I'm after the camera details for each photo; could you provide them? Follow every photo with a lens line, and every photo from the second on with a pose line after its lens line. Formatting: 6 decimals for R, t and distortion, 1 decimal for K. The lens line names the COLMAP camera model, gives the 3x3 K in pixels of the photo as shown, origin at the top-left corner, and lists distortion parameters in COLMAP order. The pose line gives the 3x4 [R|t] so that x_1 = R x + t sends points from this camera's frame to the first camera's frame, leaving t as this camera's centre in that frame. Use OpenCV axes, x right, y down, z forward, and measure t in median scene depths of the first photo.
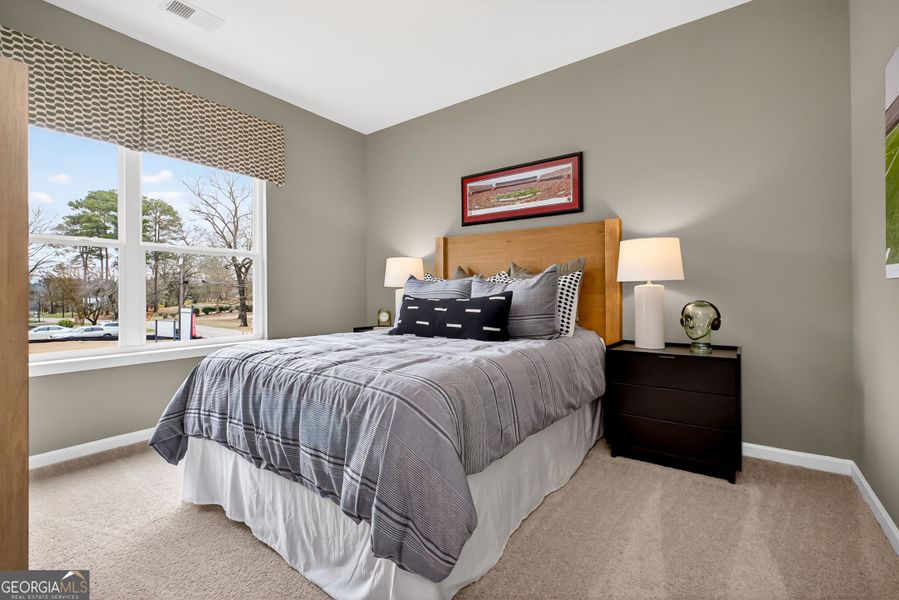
lens RADIAL K [[398.4, 0, 456.5], [0, 398.4, 294.9], [0, 0, 1]] dist [0.001347, -0.000230]
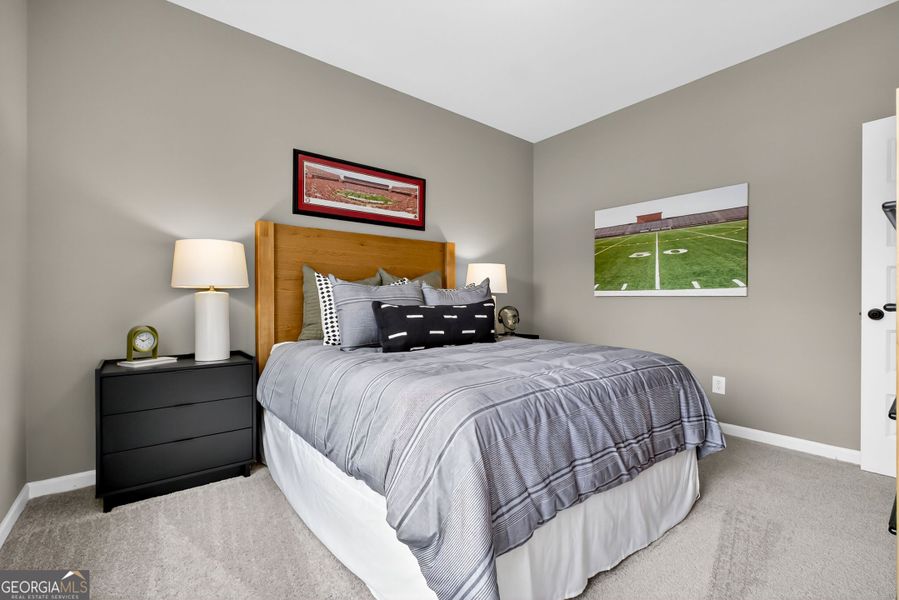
lens RADIAL K [[398.4, 0, 457.0], [0, 398.4, 302.7], [0, 0, 1]] dist [0.001347, -0.000230]
pose [[0.264112, -0.000806, 0.964492, -0.703490], [0.001967, 0.999998, 0.000297, 0.002069], [-0.964490, 0.001819, 0.264113, 0.536380]]
